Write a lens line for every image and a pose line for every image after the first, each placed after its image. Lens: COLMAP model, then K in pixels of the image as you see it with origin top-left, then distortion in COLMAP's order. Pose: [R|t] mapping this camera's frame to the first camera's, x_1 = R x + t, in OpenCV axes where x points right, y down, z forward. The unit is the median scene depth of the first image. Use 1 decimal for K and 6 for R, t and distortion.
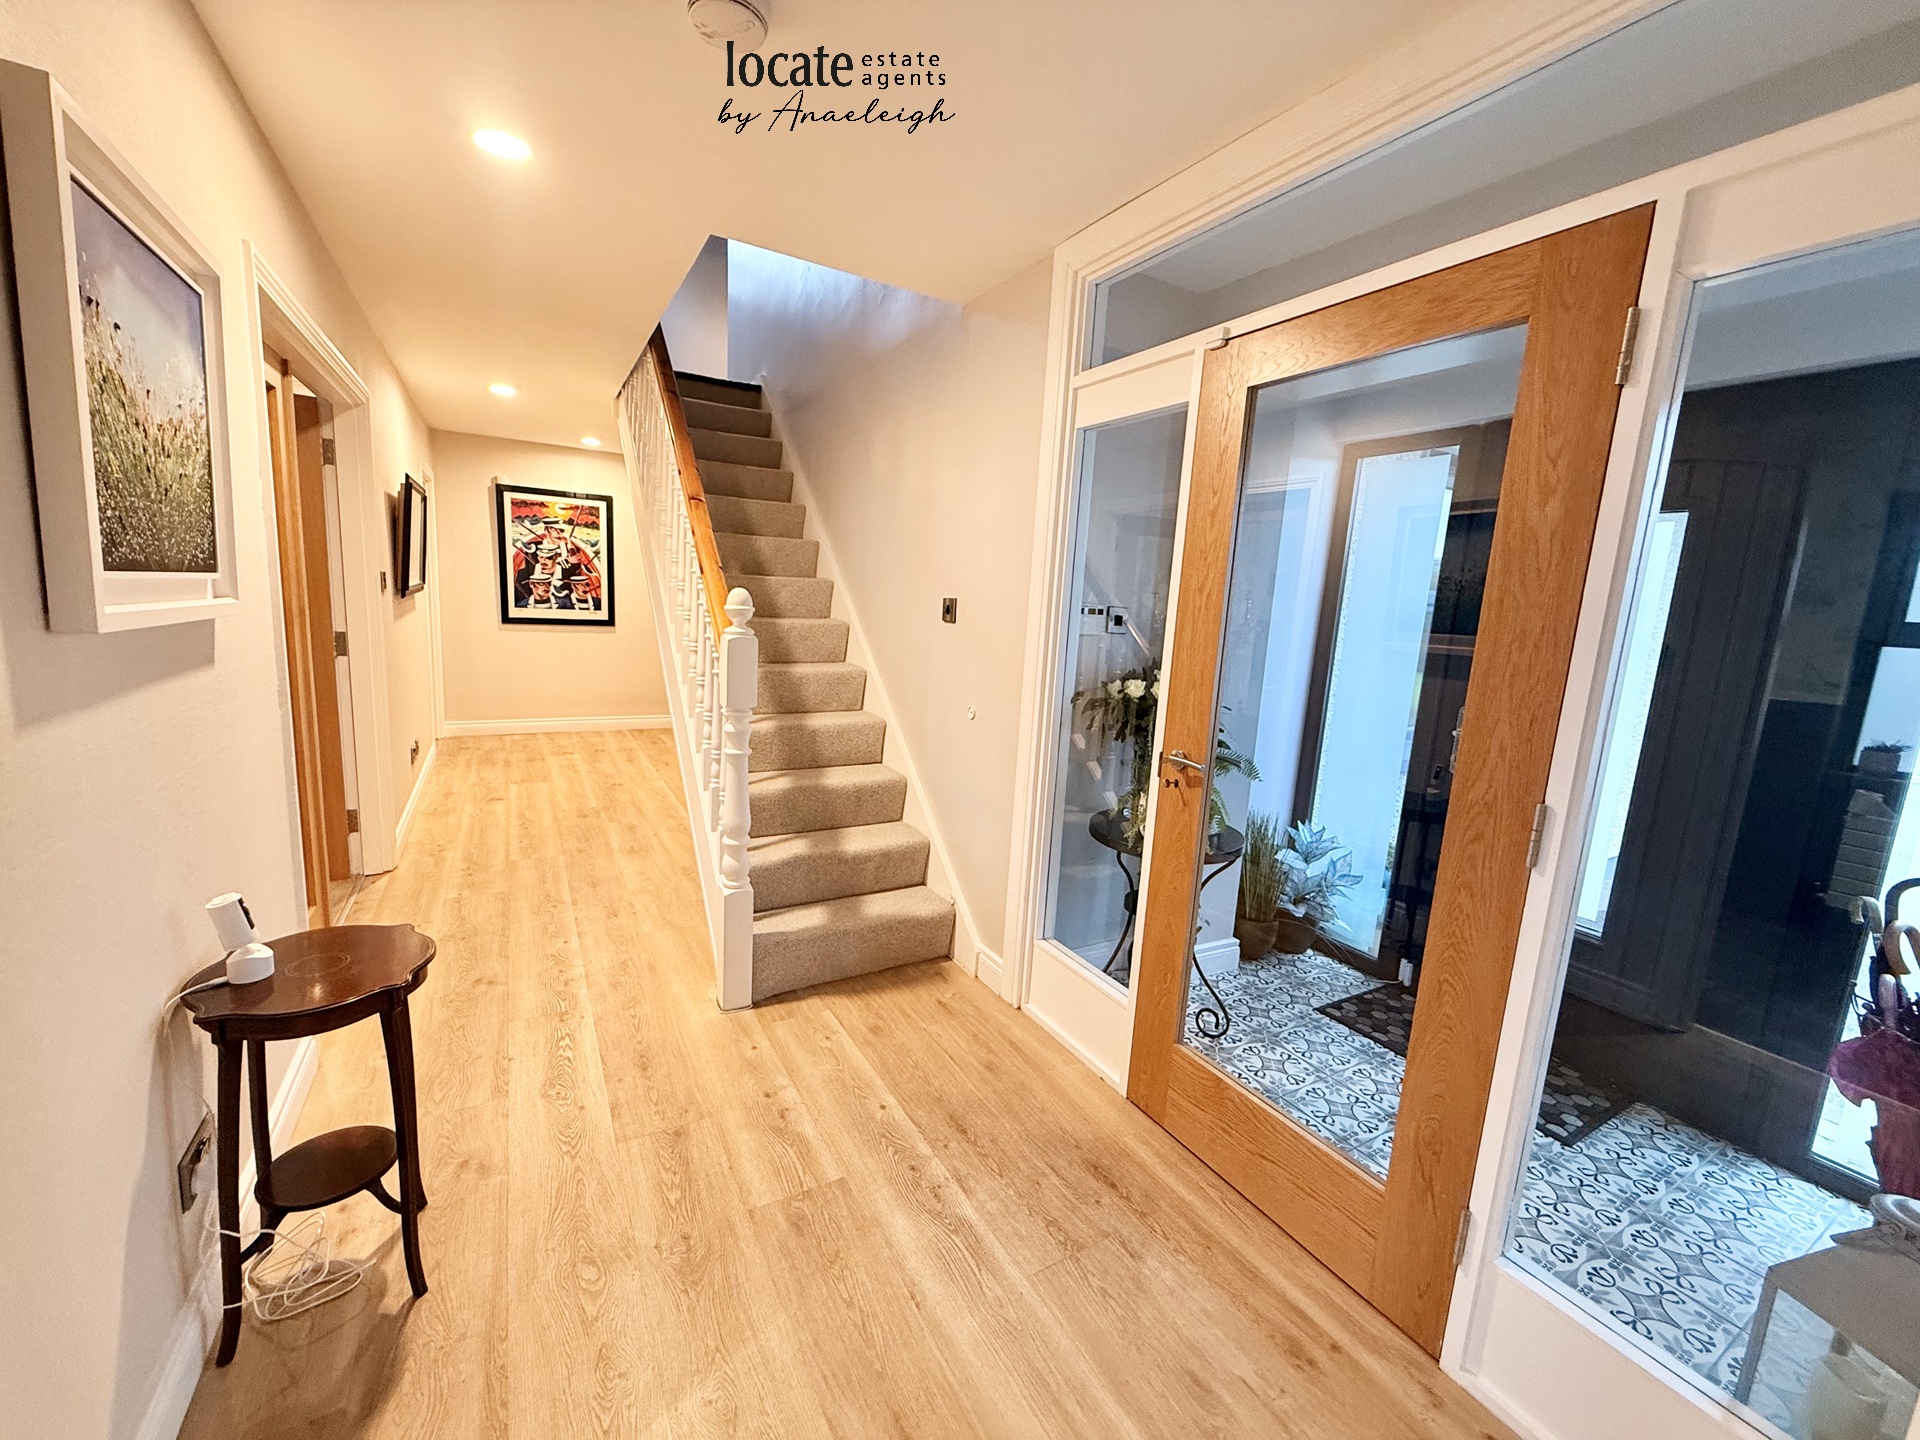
lens RADIAL K [[756.5, 0, 966.6], [0, 756.5, 720.3], [0, 0, 1]] dist [-0.000596, -0.000214]
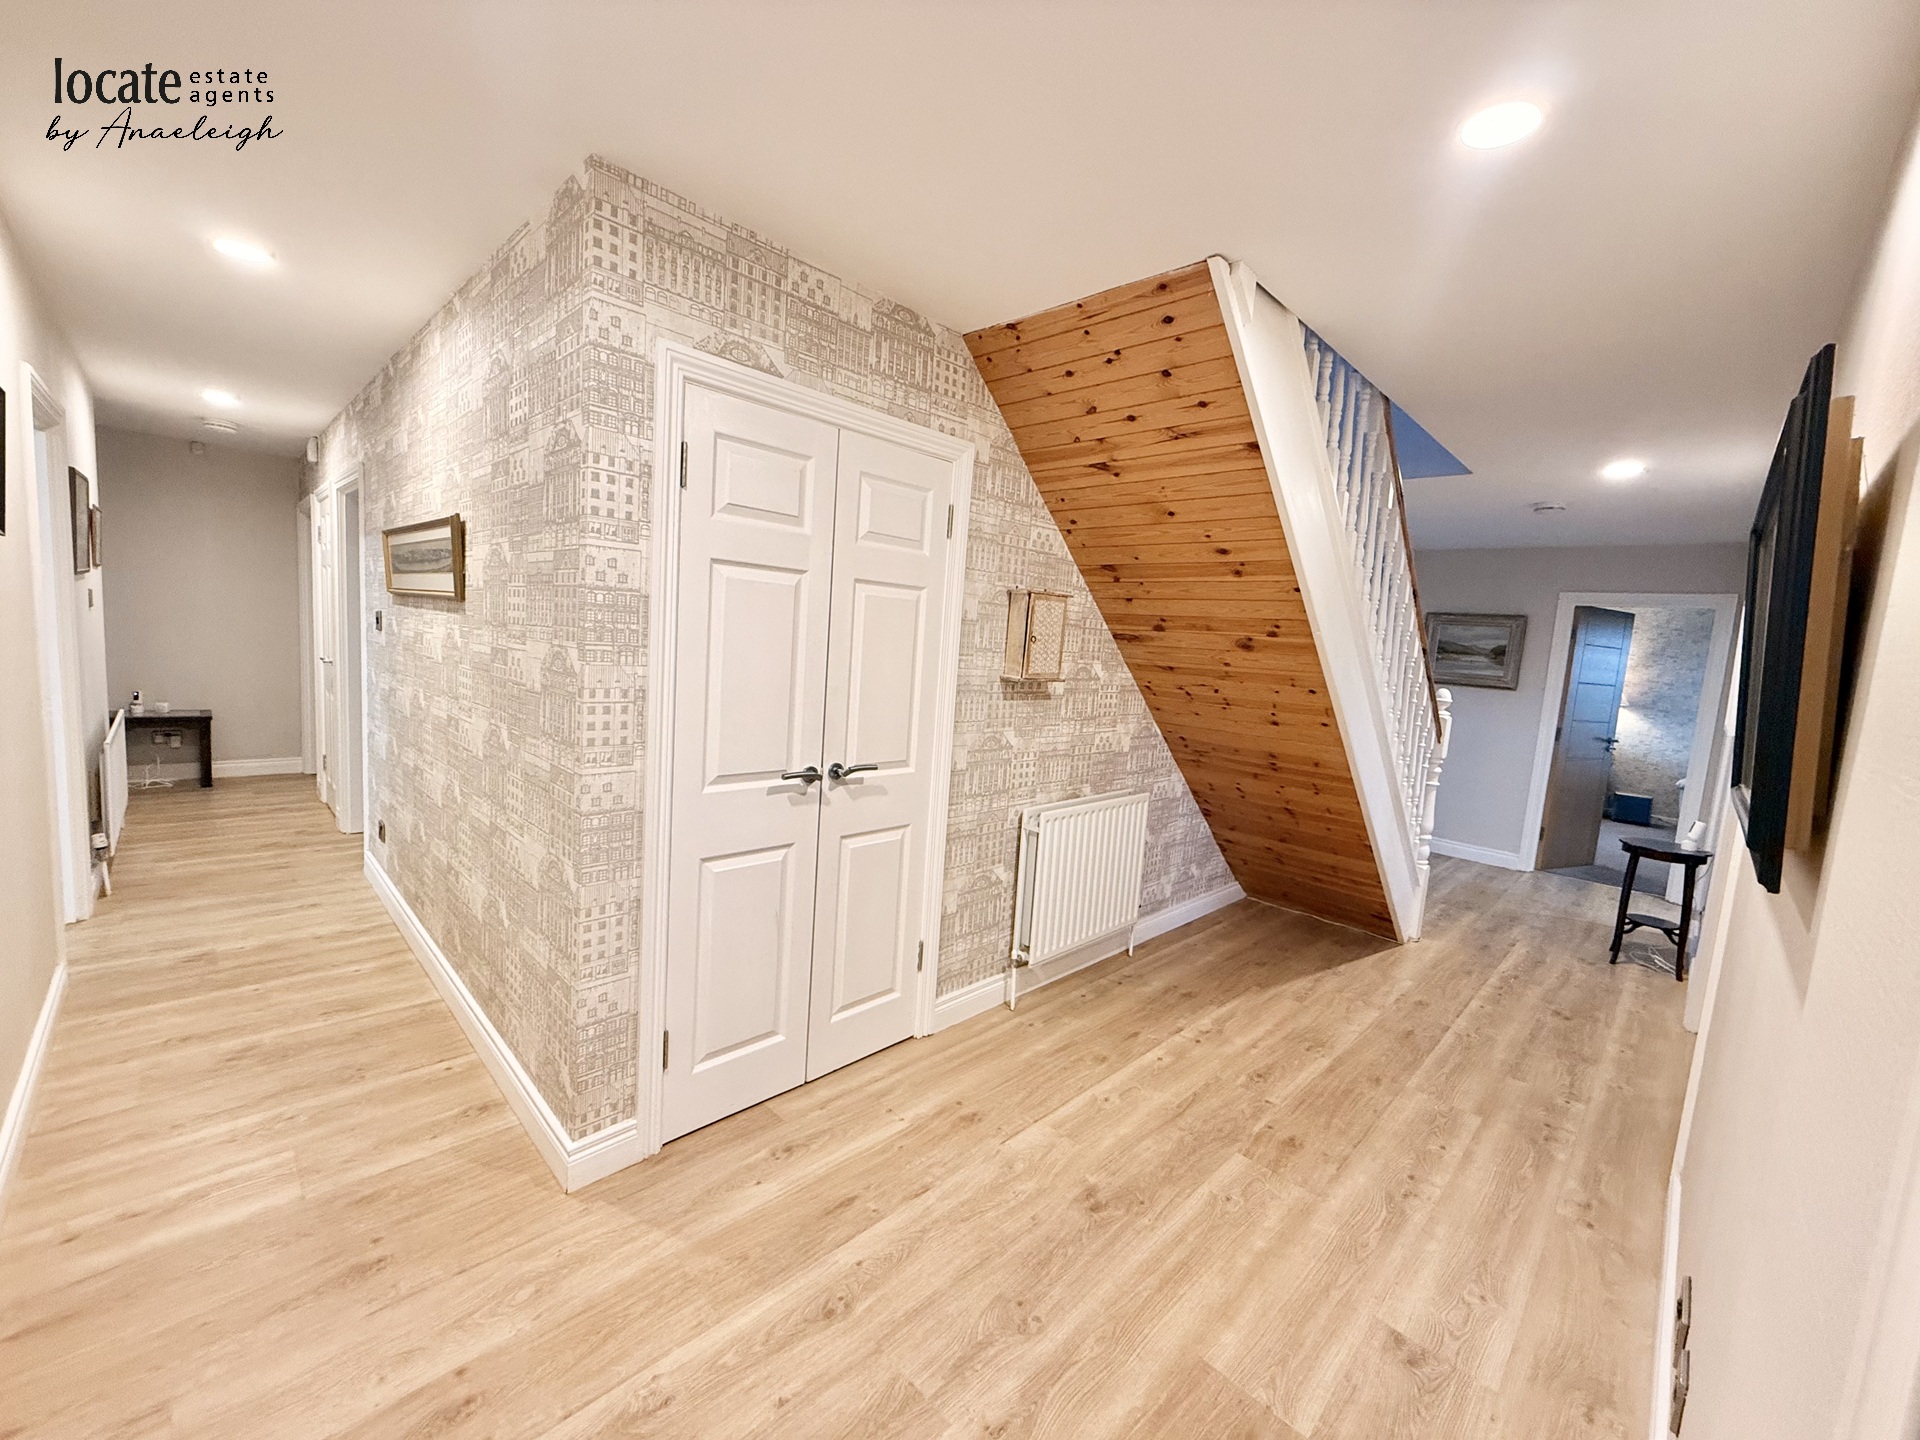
lens RADIAL K [[756.5, 0, 966.6], [0, 756.5, 720.3], [0, 0, 1]] dist [-0.000596, -0.000214]
pose [[-0.247898, -0.182604, 0.951421, -1.058947], [0.063746, 0.976873, 0.204099, -0.325470], [-0.966687, 0.111245, -0.230525, 1.549369]]
